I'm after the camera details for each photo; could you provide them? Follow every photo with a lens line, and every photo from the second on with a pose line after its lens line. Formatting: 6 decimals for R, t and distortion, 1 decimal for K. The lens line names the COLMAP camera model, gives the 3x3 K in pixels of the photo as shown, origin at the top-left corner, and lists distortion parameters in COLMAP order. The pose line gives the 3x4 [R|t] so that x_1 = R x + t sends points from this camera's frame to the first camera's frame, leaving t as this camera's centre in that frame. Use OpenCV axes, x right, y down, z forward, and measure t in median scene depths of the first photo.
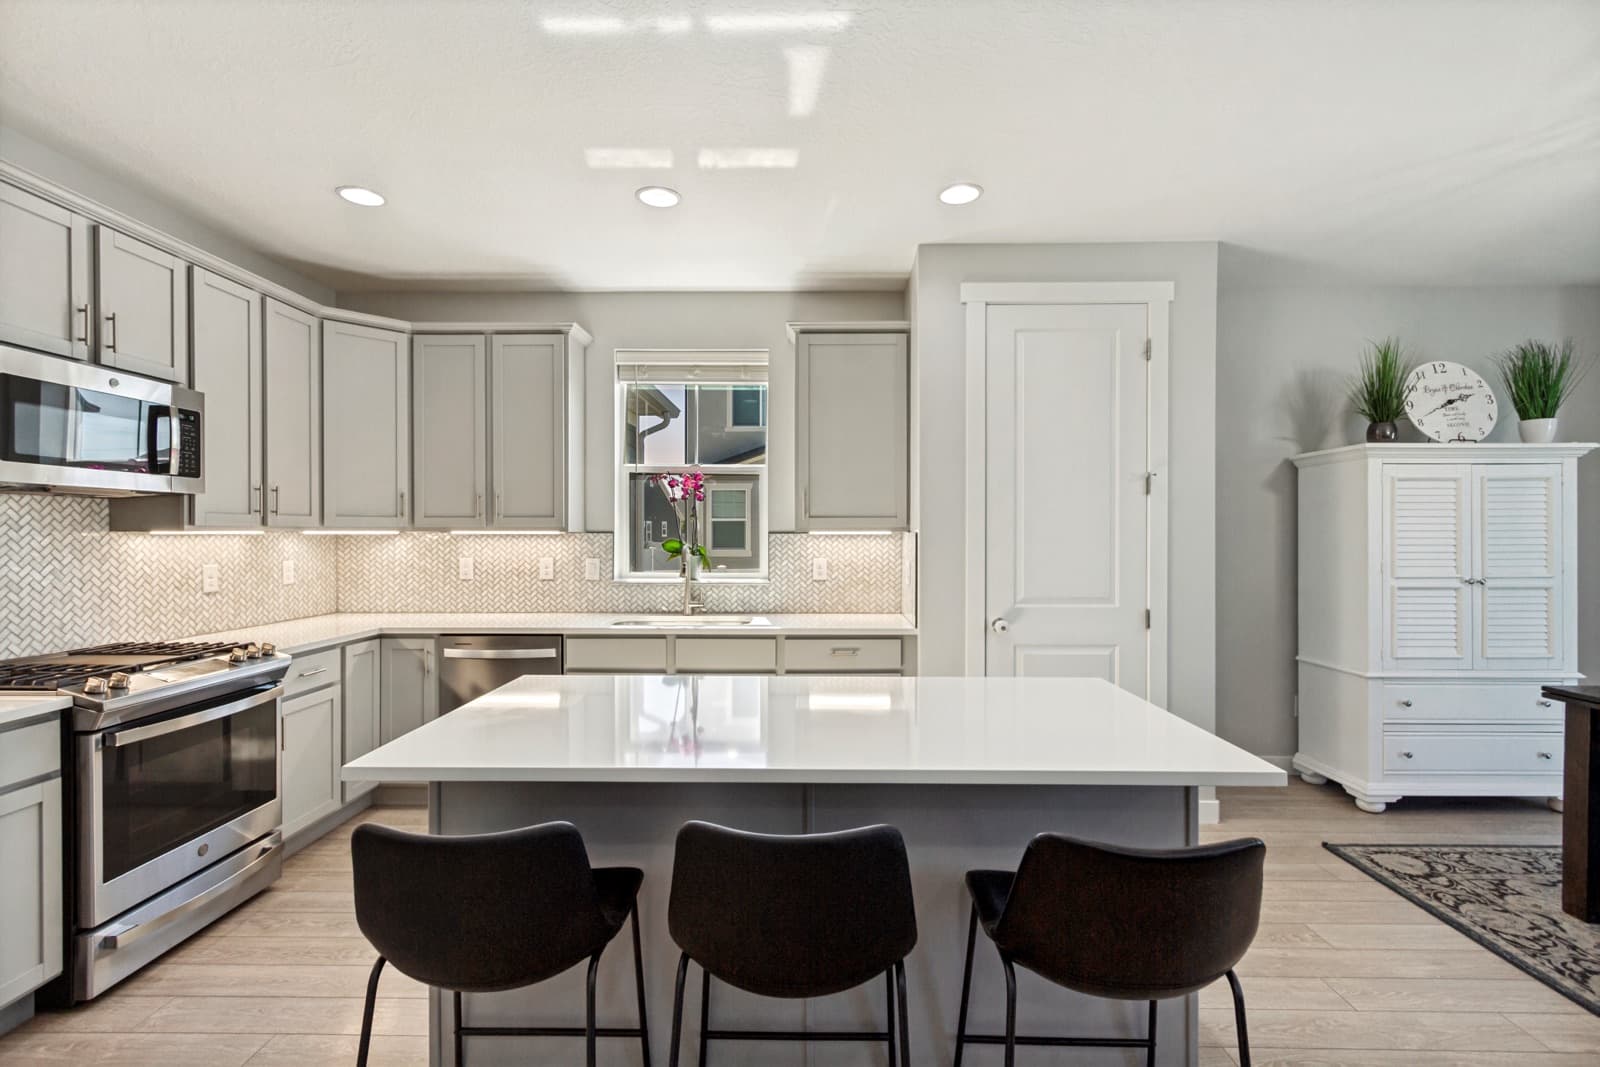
lens RADIAL K [[732.9, 0, 799.0], [0, 732.9, 542.4], [0, 0, 1]] dist [0.000947, 0.001008]
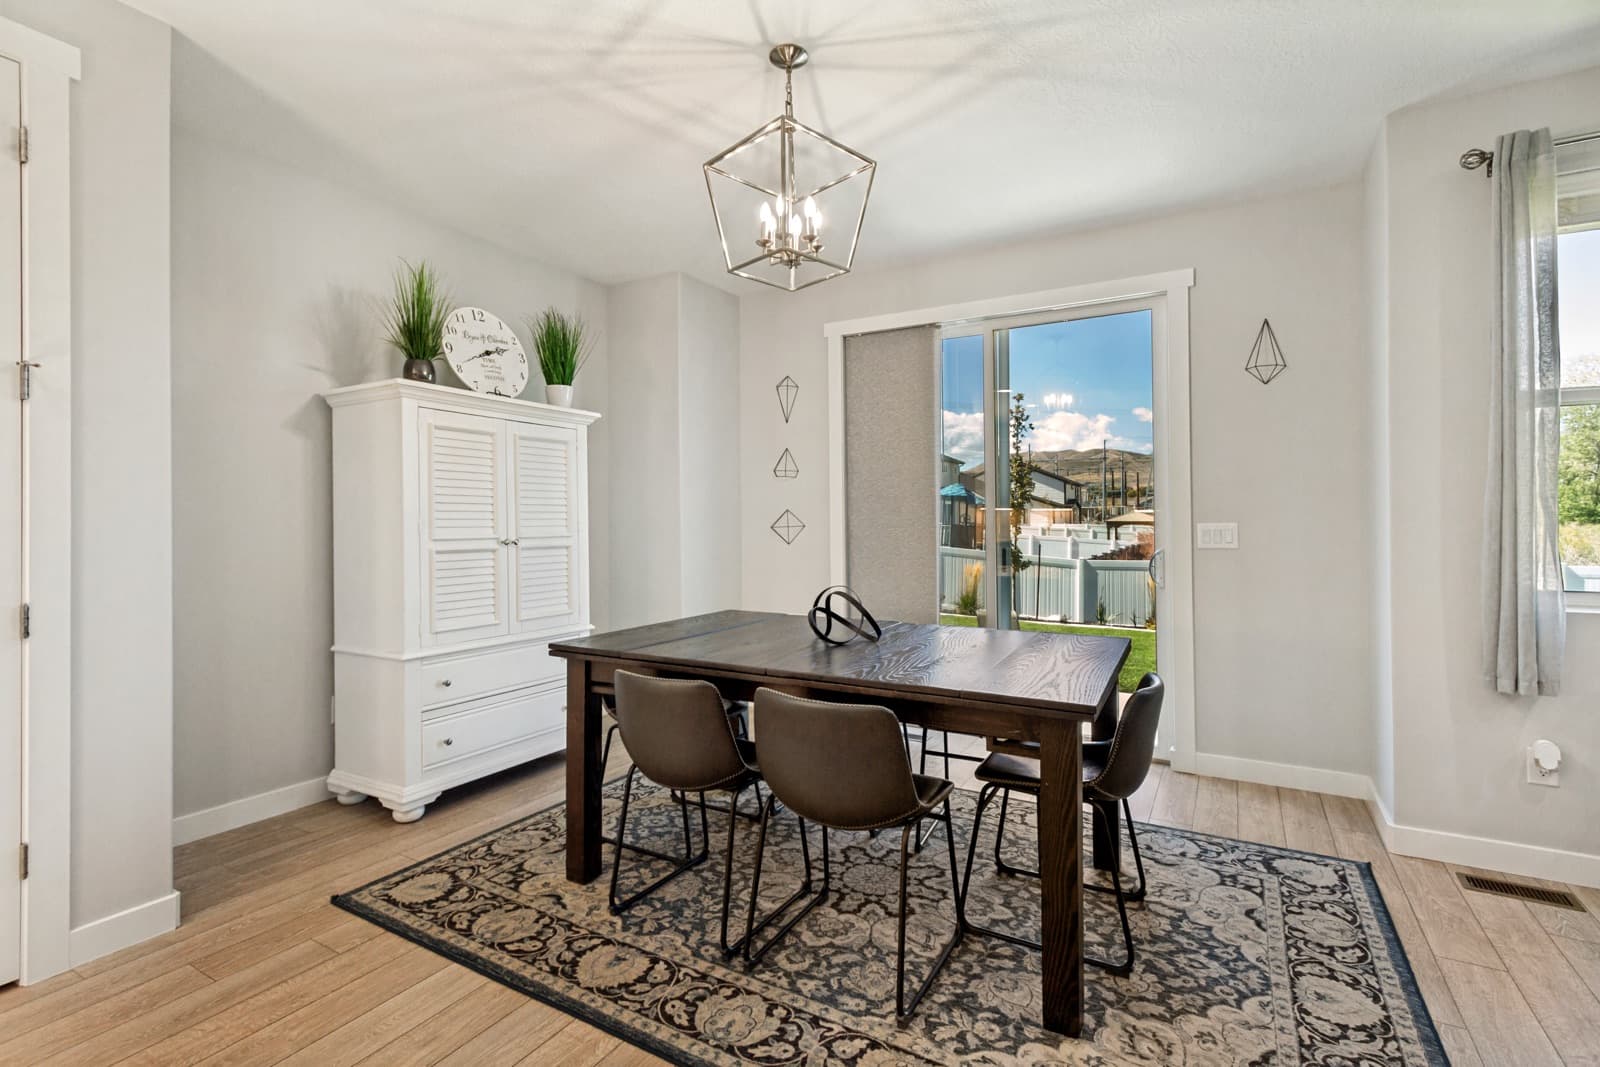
lens RADIAL K [[741.6, 0, 800.0], [0, 741.6, 533.5], [0, 0, 1]] dist [0.002630, -0.000160]
pose [[0.490064, -0.014354, 0.871568, 0.271074], [0.013717, 0.999868, 0.008755, 0.040129], [-0.871579, 0.007665, 0.490196, 0.201680]]
